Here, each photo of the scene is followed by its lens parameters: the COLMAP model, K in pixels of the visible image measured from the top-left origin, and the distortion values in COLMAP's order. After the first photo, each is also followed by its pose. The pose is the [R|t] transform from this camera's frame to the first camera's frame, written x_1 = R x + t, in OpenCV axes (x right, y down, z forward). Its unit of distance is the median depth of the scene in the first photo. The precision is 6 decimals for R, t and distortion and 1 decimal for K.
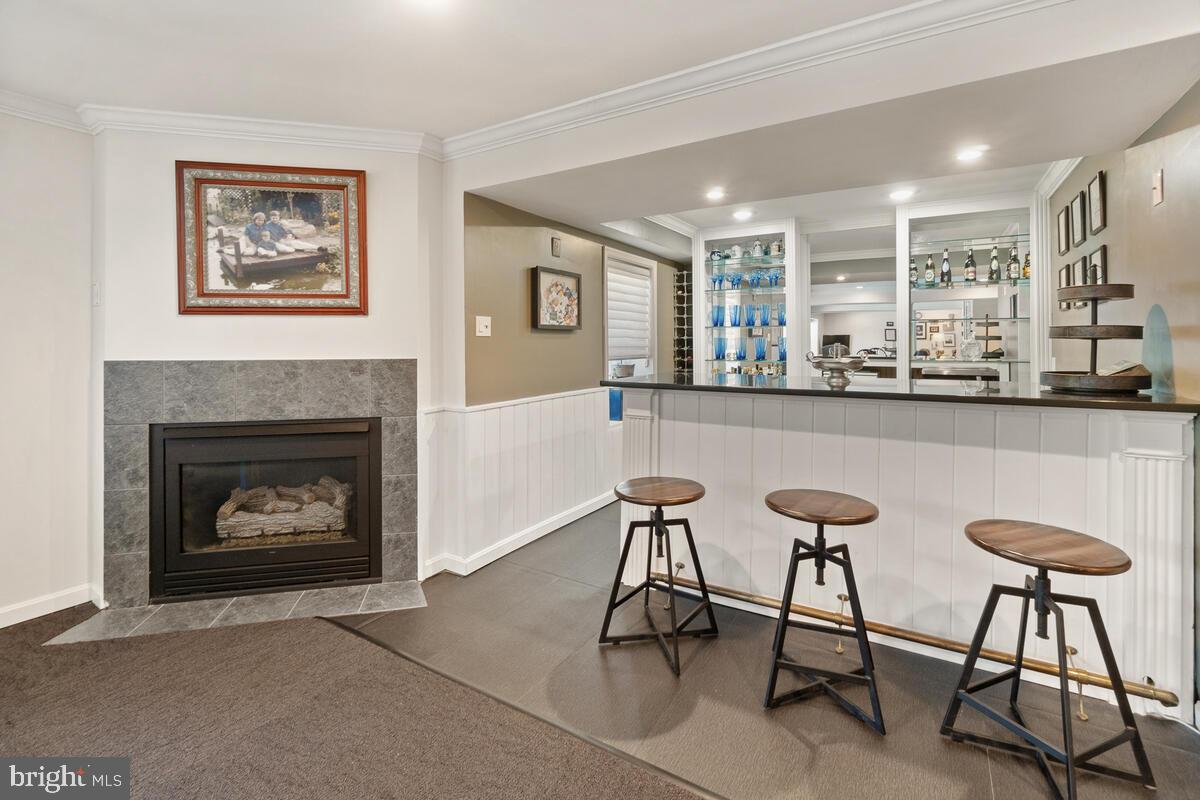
lens RADIAL K [[524.1, 0, 601.1], [0, 524.1, 373.2], [0, 0, 1]] dist [-0.015421, 0.000131]
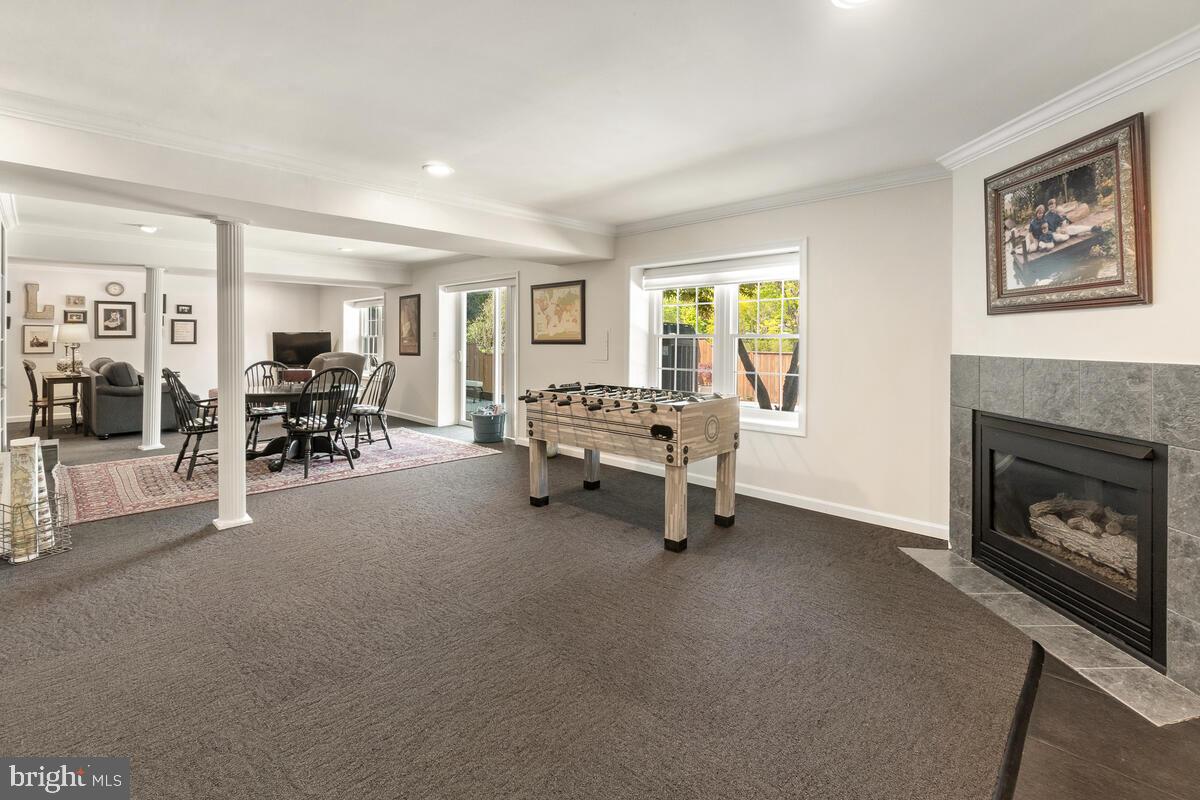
lens RADIAL K [[533.5, 0, 599.6], [0, 533.5, 392.7], [0, 0, 1]] dist [-0.029828, 0.000426]
pose [[-0.226320, 0.094842, -0.969425, 0.479285], [-0.052793, 0.992591, 0.109433, -0.026165], [0.972621, 0.075945, -0.219636, 0.431073]]
